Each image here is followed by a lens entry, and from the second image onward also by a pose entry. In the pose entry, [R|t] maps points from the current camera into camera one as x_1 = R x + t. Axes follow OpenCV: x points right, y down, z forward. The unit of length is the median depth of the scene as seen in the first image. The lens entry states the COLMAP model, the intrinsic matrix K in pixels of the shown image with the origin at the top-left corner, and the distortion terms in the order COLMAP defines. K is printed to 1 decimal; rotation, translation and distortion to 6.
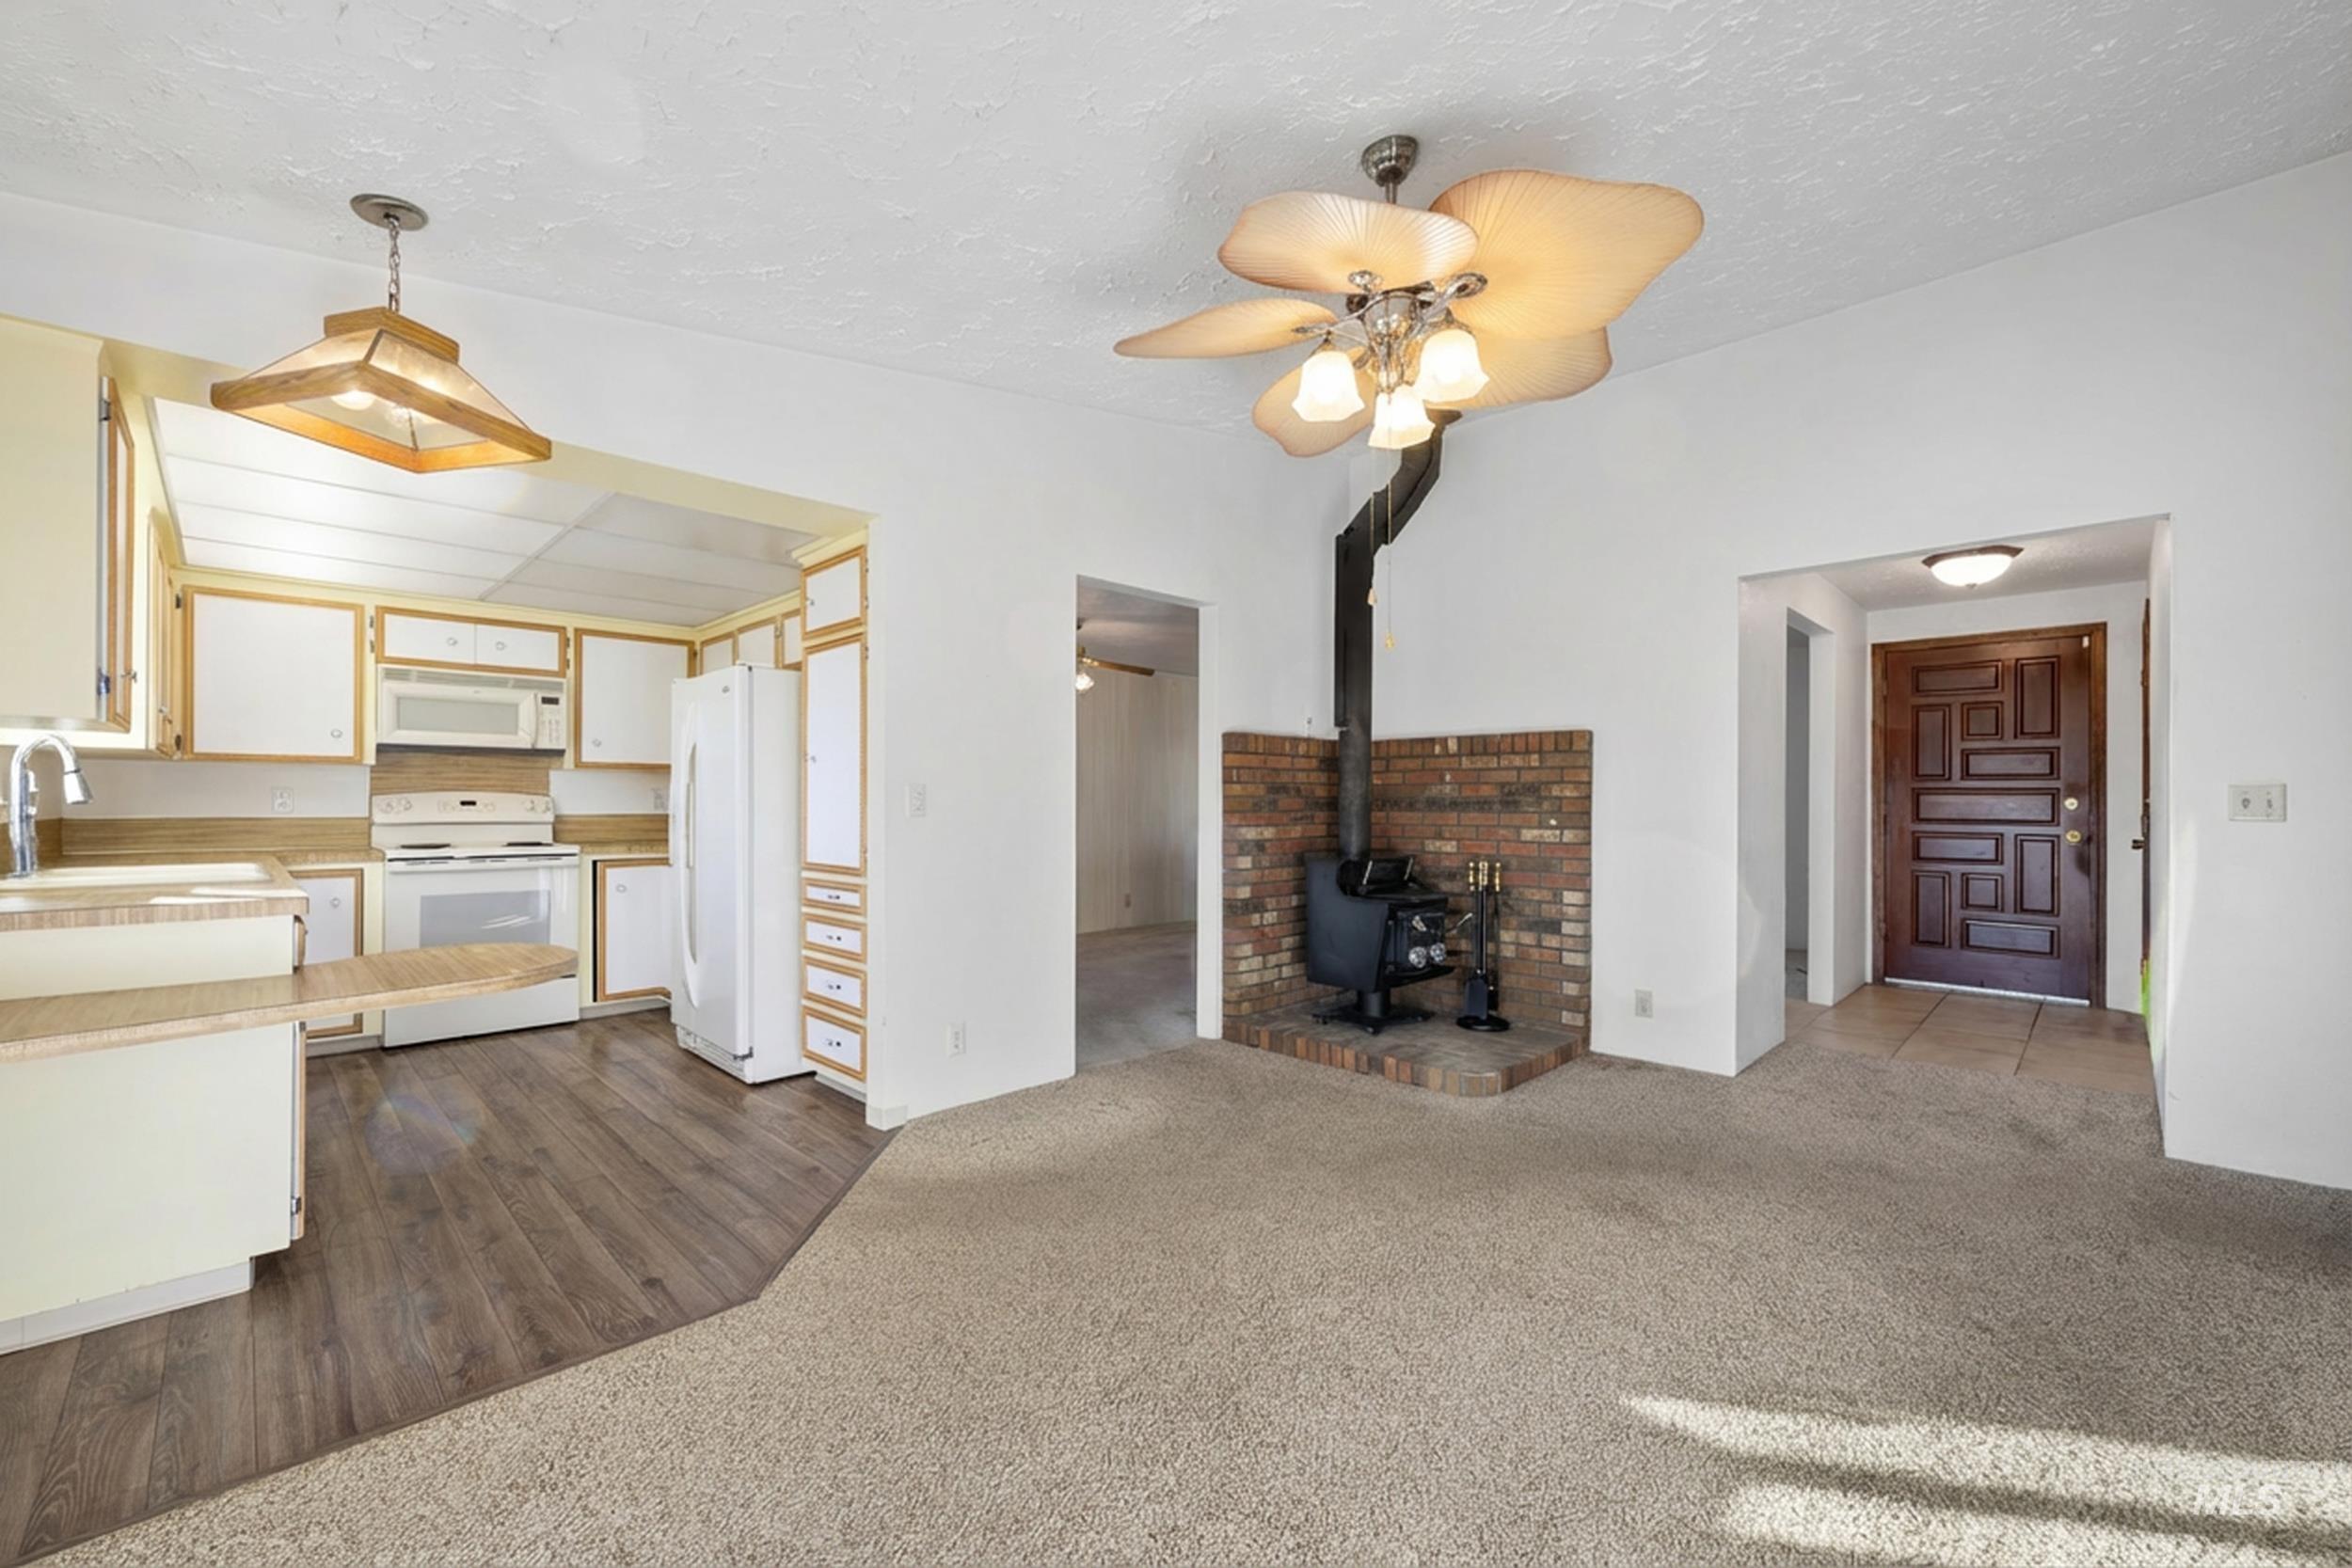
lens RADIAL K [[941.9, 0, 1189.8], [0, 941.9, 803.2], [0, 0, 1]] dist [-0.000081, 0.001484]
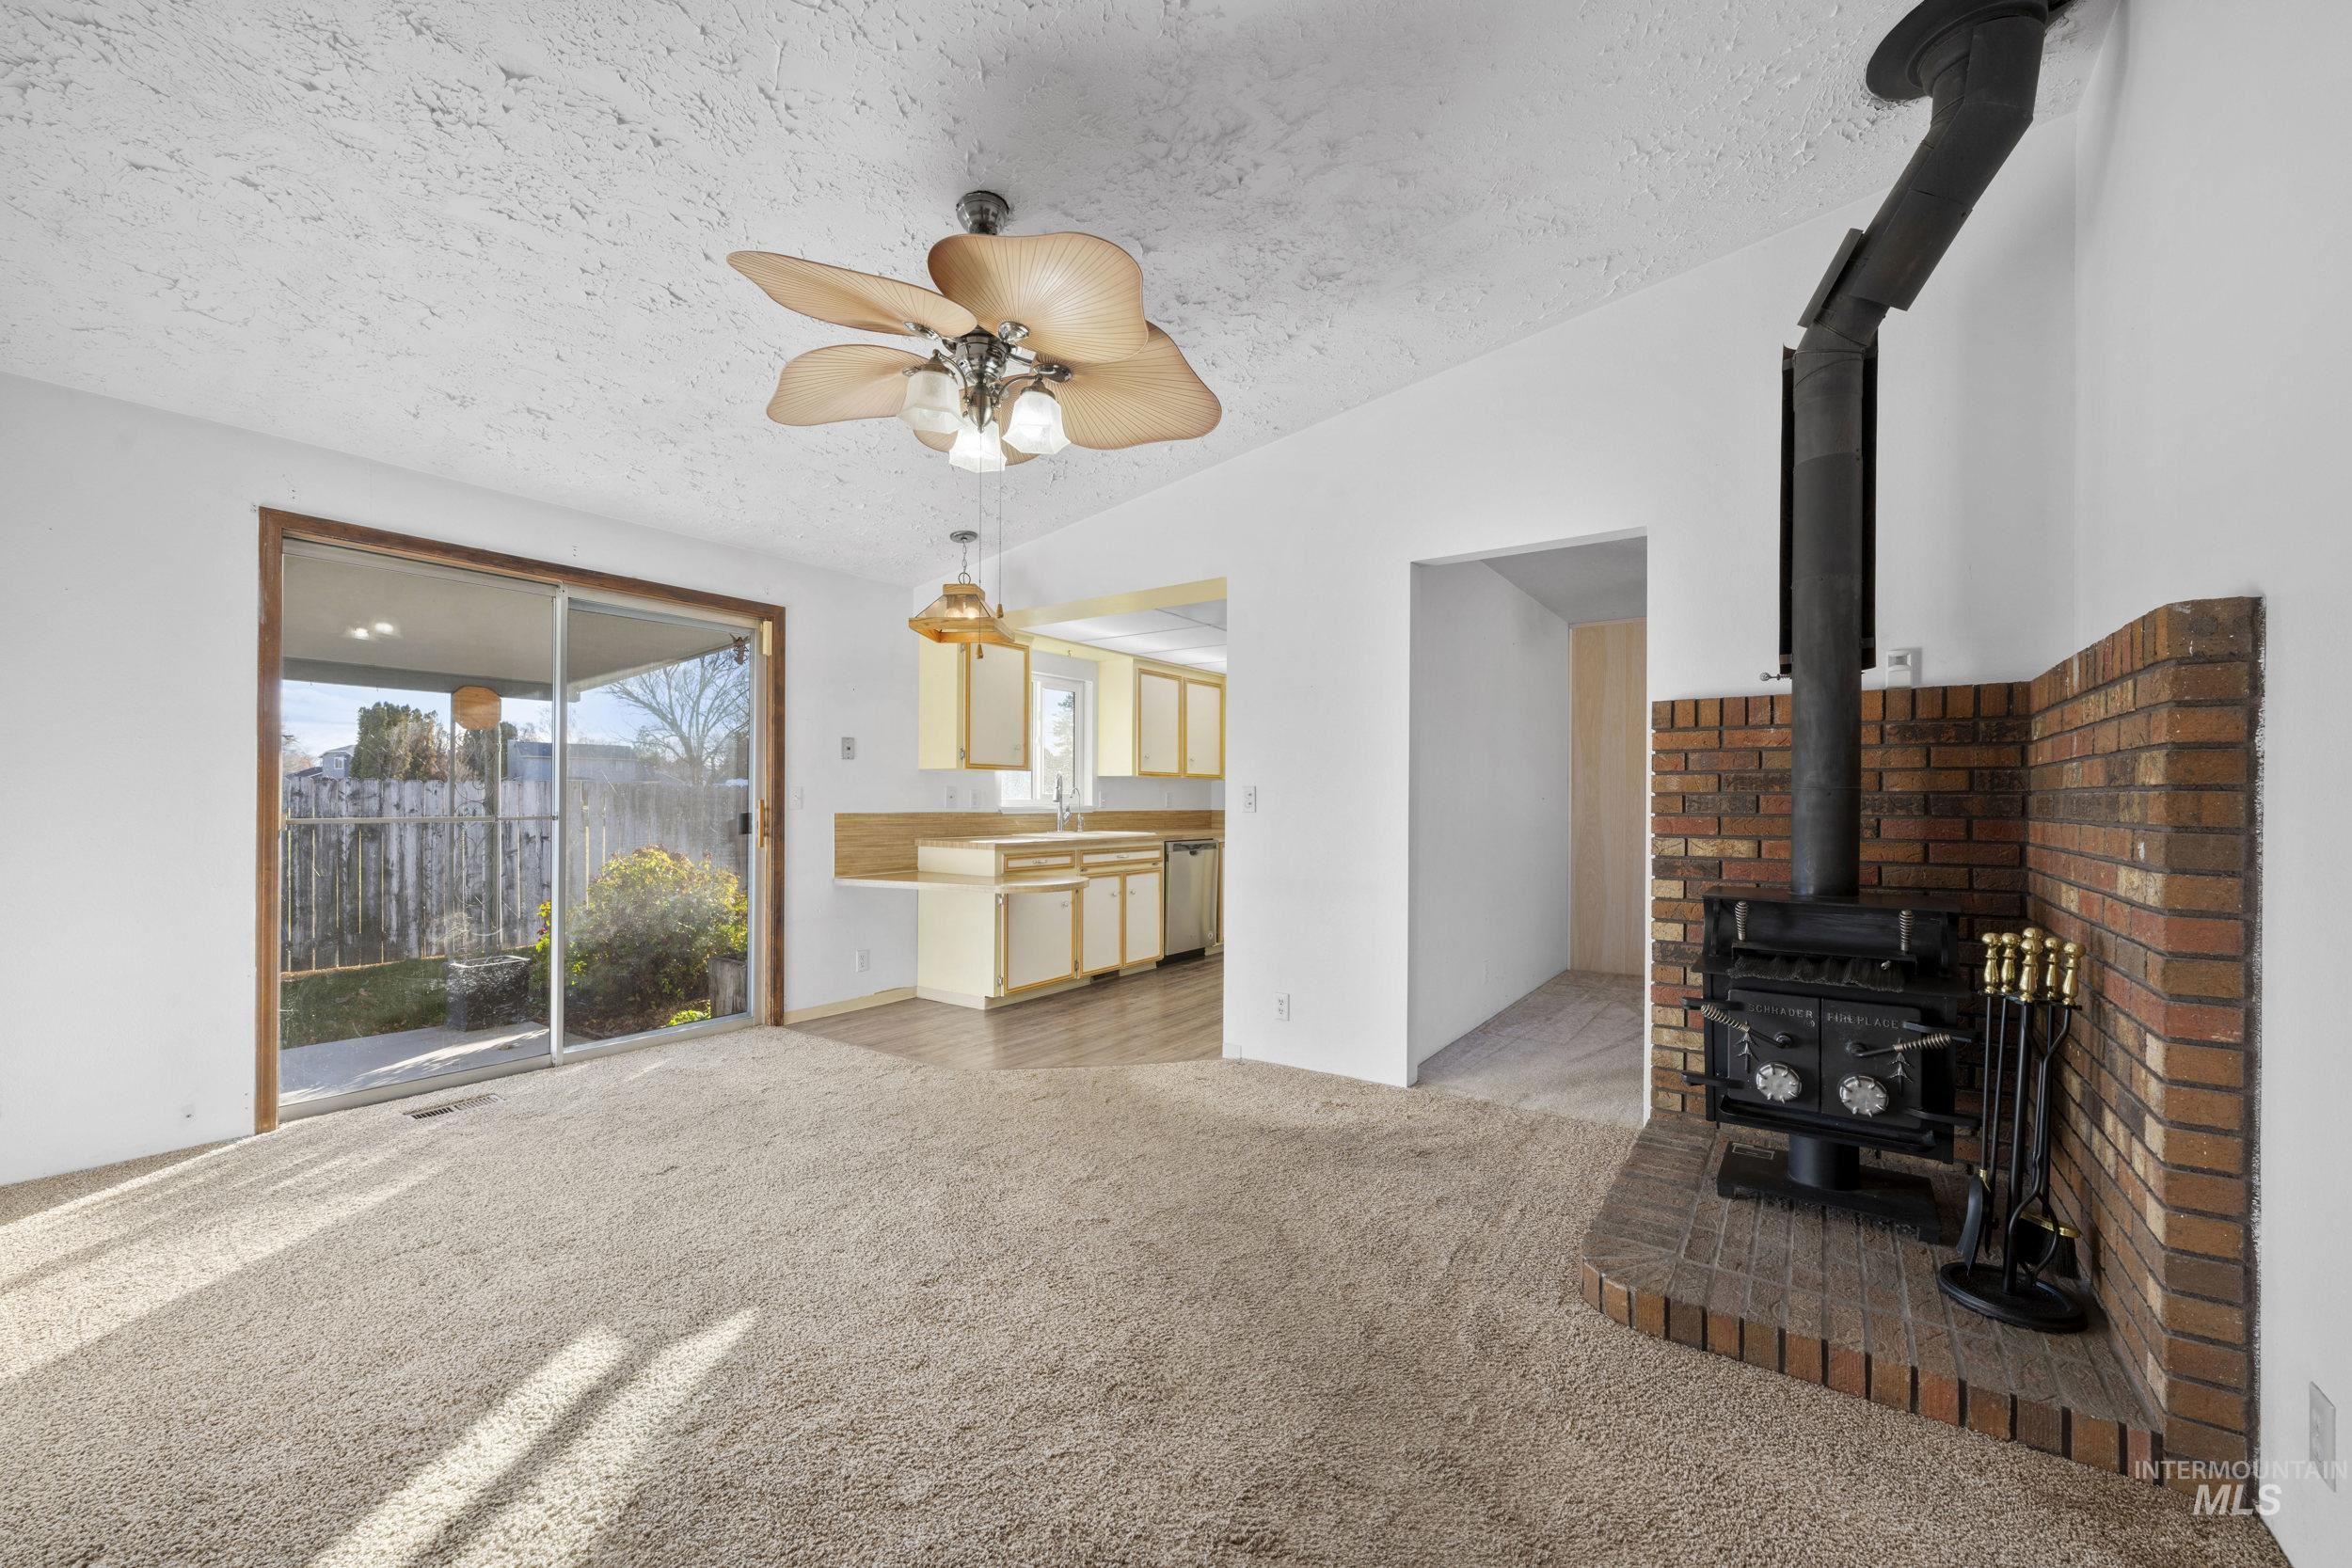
lens RADIAL K [[941.9, 0, 1170.0], [0, 941.9, 811.9], [0, 0, 1]] dist [-0.000081, 0.001484]
pose [[0.171261, 0.009284, -0.985182, 0.668849], [-0.006106, 0.999946, 0.008362, 0.003505], [0.985207, 0.004584, 0.171308, 0.516414]]
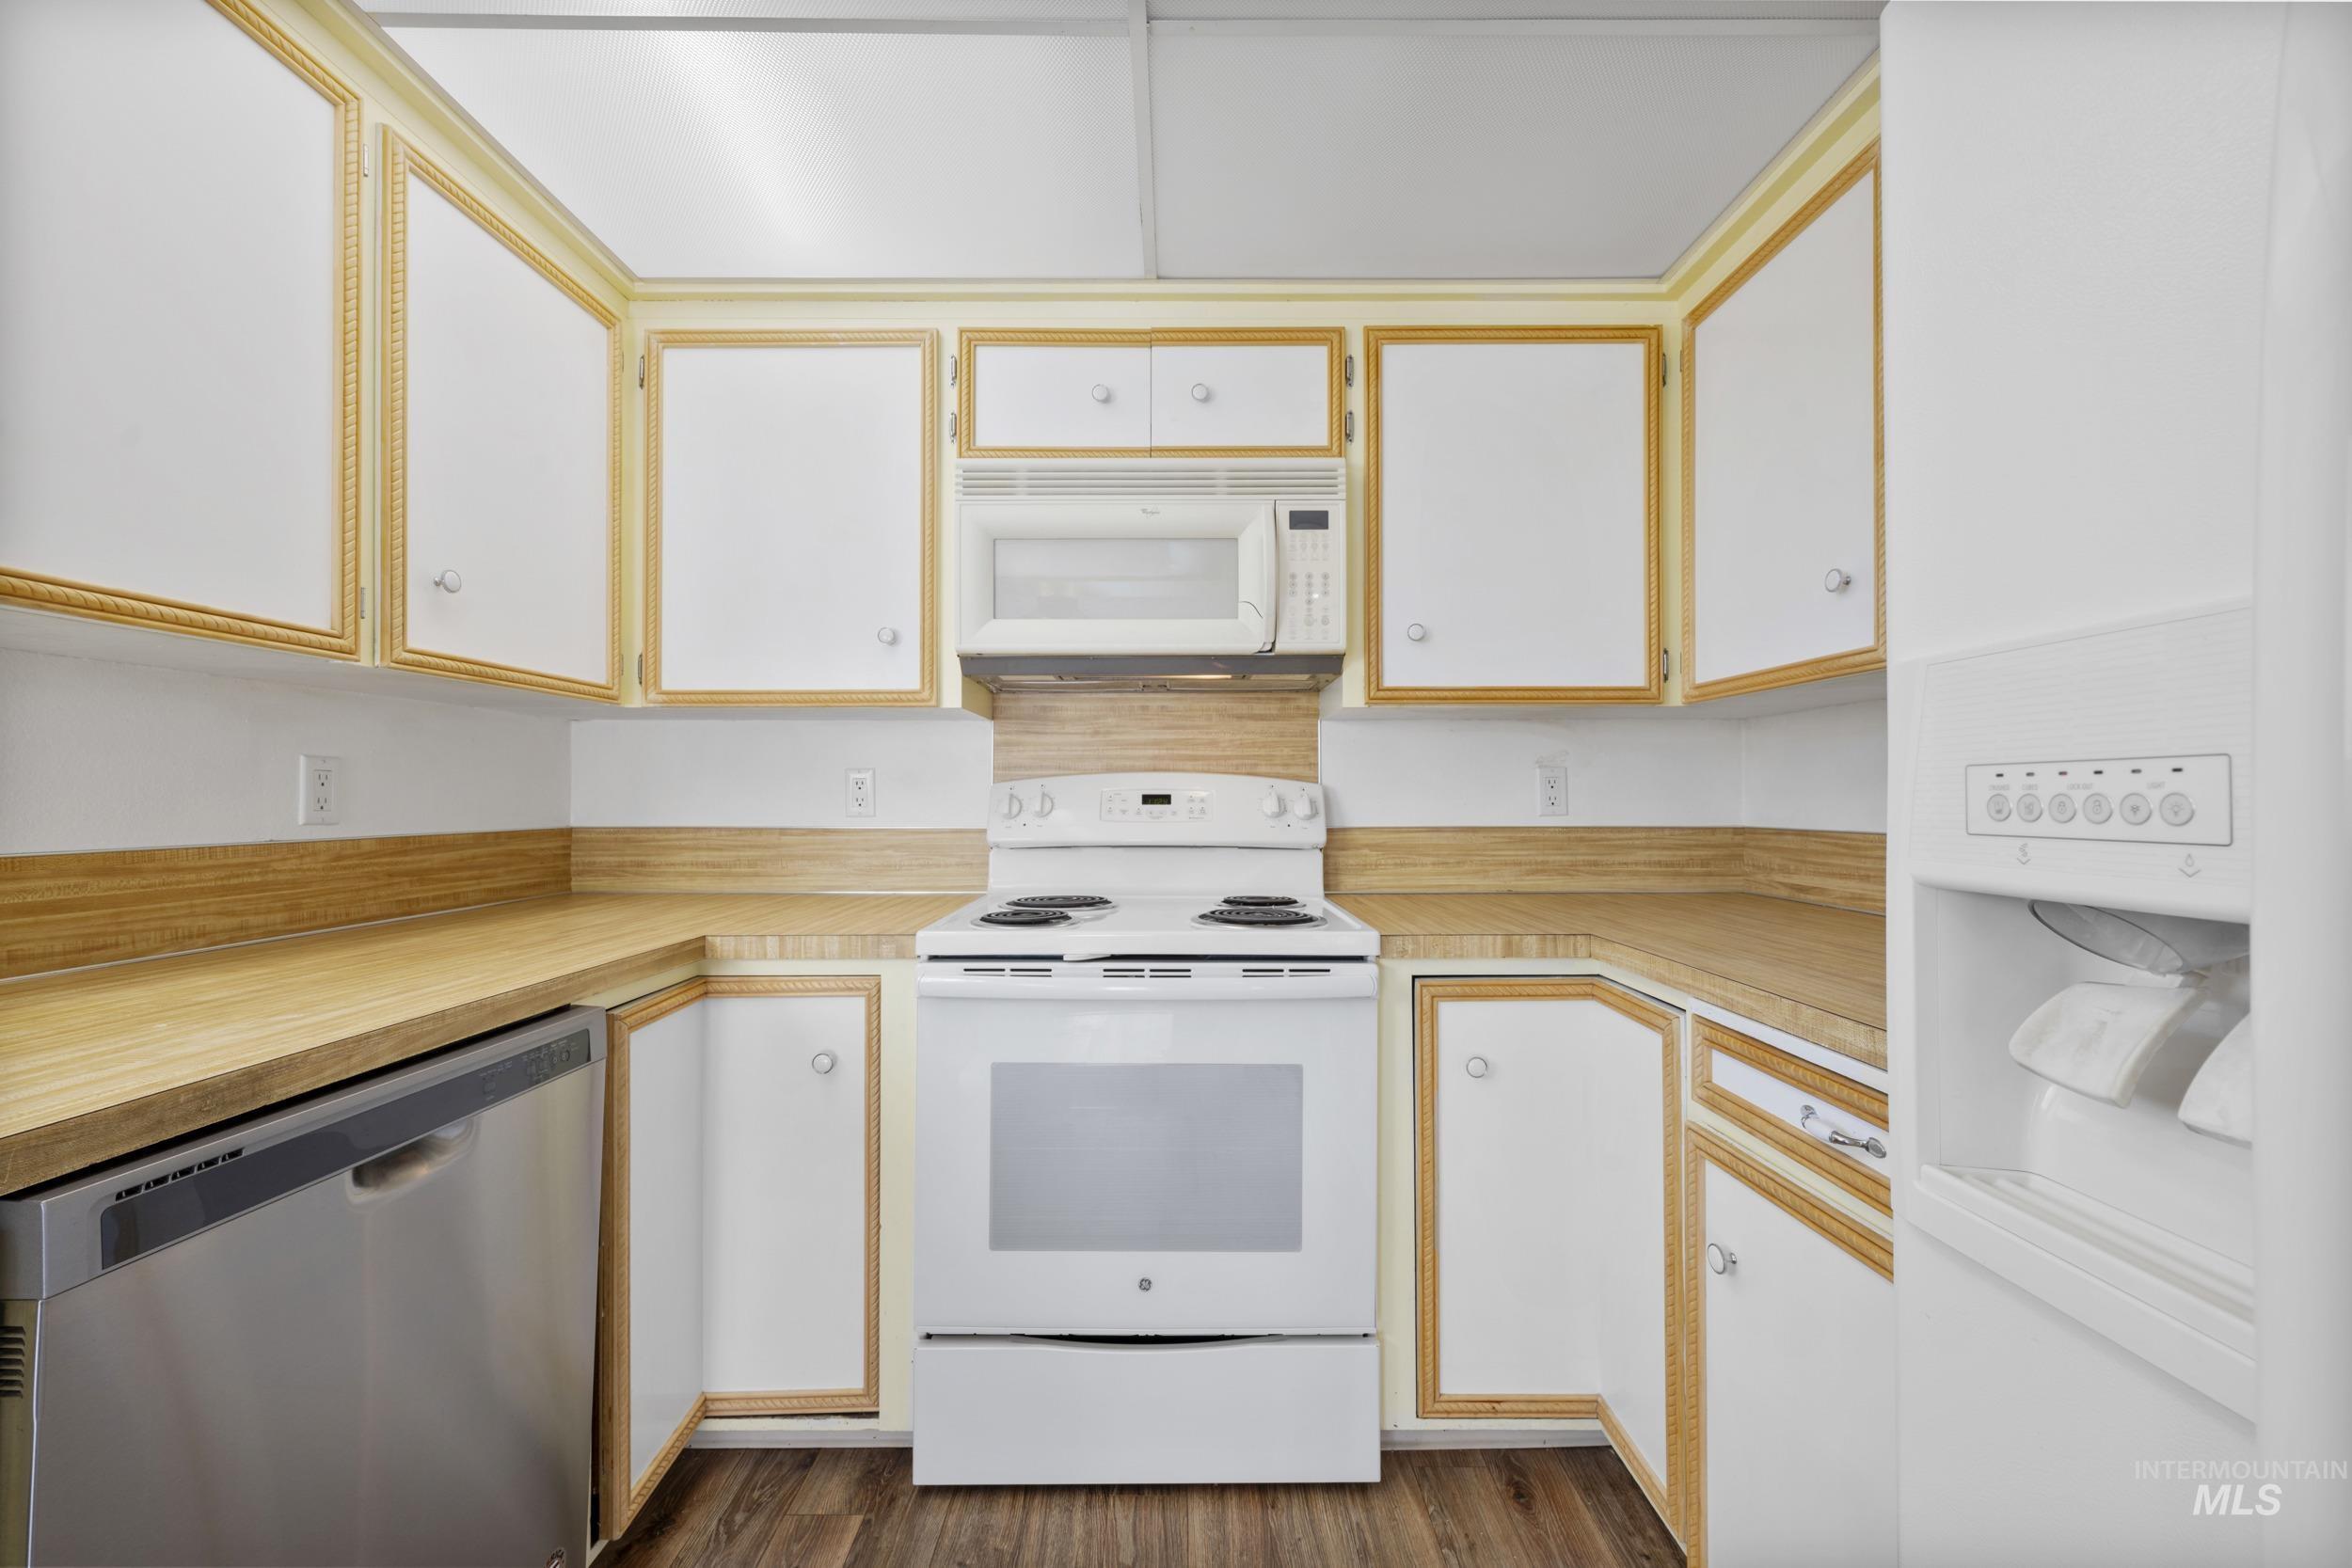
lens RADIAL K [[941.9, 0, 1180.8], [0, 941.9, 782.7], [0, 0, 1]] dist [-0.000081, 0.001484]
pose [[0.703678, -0.013481, -0.710392, -0.500017], [0.000772, 0.999834, -0.018208, 0.000348], [0.710519, 0.012264, 0.703571, 0.778944]]
